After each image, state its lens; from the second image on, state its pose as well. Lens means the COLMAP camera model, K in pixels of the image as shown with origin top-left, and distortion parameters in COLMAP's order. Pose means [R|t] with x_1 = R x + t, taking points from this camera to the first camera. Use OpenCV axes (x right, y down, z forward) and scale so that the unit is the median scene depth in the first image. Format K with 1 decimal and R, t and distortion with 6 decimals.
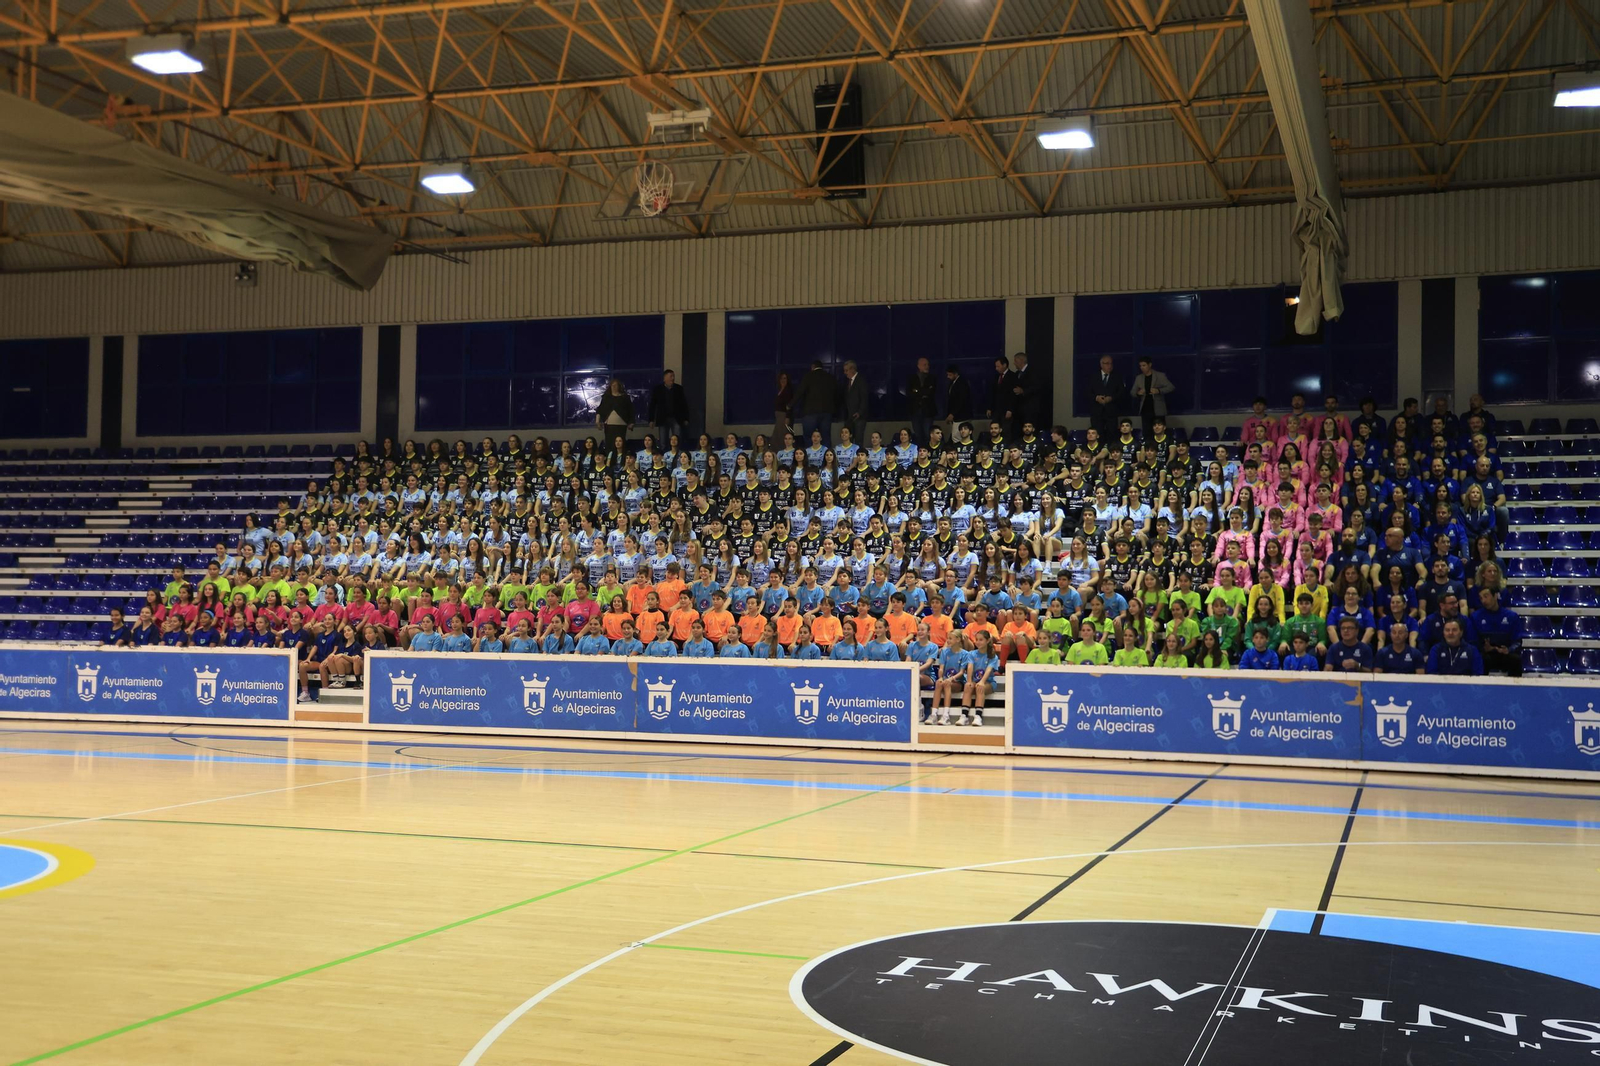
lens RADIAL K [[1828.4, 0, 774.1], [0, 1828.4, 530.9], [0, 0, 1]] dist [0.024570, 0.000000]
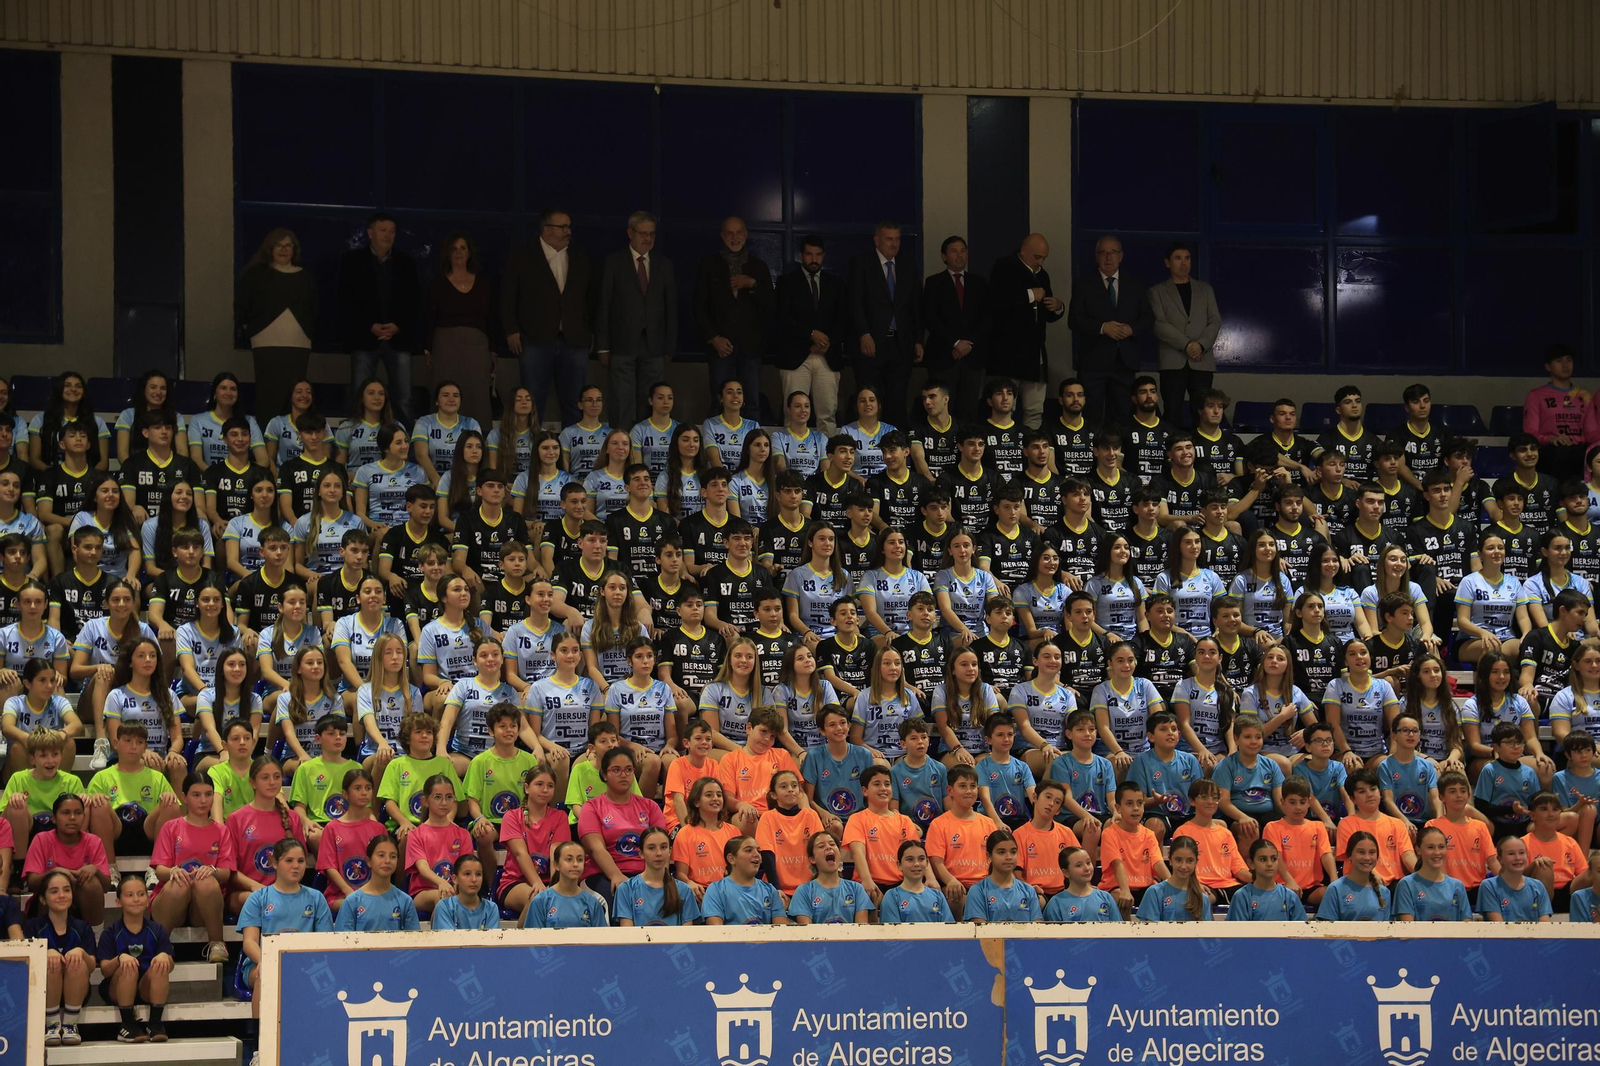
lens RADIAL K [[4653.5, 0, 787.2], [0, 4653.5, 544.7], [0, 0, 1]] dist [0.665123, 0.000000]
pose [[0.823416, 0.014298, 0.567257, -0.633102], [-0.010317, 0.999894, -0.010227, -0.007448], [-0.567344, 0.002568, 0.823477, 0.105133]]
